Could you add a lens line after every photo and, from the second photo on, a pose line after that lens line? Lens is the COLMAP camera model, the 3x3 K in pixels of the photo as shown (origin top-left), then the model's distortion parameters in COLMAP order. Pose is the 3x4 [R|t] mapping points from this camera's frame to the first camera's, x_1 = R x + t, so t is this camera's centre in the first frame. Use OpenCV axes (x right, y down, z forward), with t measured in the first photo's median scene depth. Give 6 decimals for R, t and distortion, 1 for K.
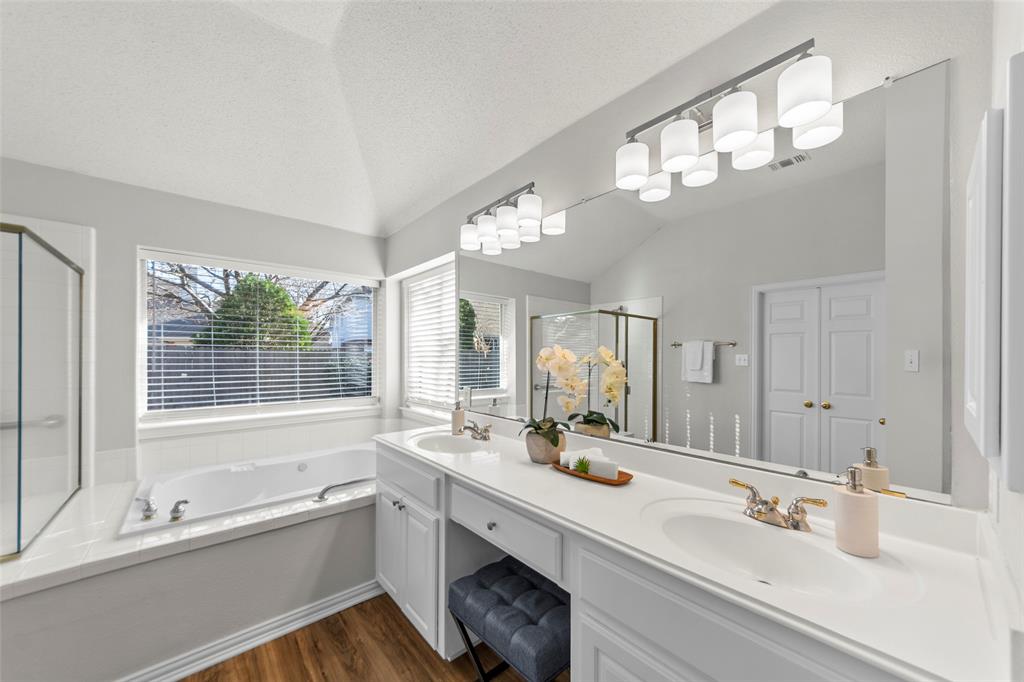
lens RADIAL K [[366.8, 0, 512.9], [0, 366.8, 353.9], [0, 0, 1]] dist [0.000235, -0.000059]
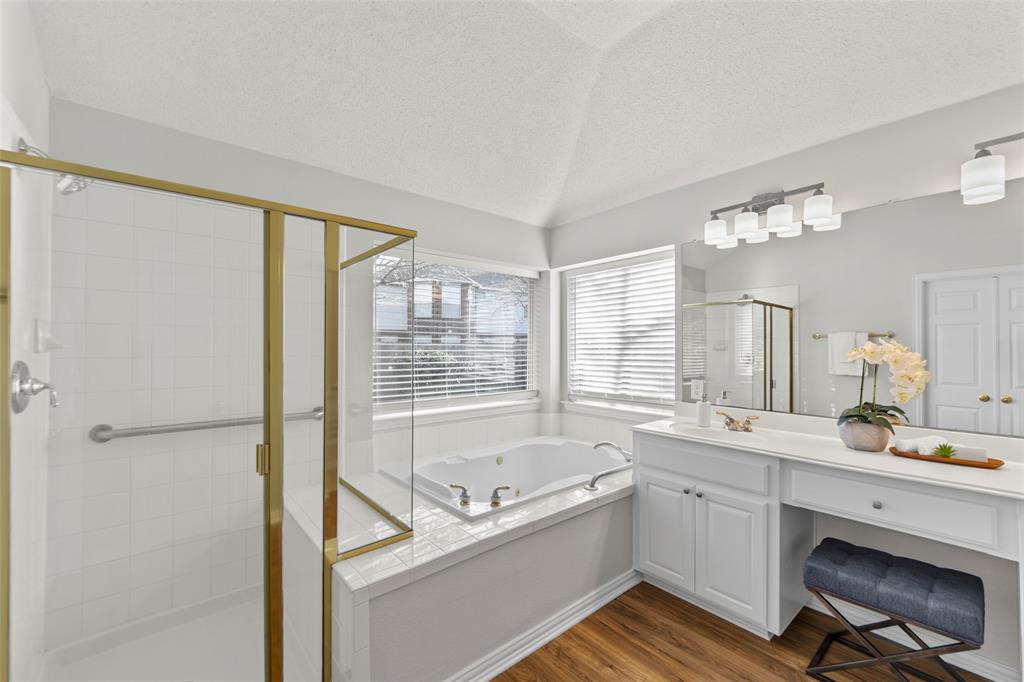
lens RADIAL K [[408.4, 0, 512.0], [0, 408.4, 341.0], [0, 0, 1]] dist [0.001266, -0.000014]
pose [[0.999889, -0.002028, -0.014783, -0.509941], [0.001887, 0.999953, -0.009553, -0.004975], [0.014802, 0.009524, 0.999845, -0.108124]]
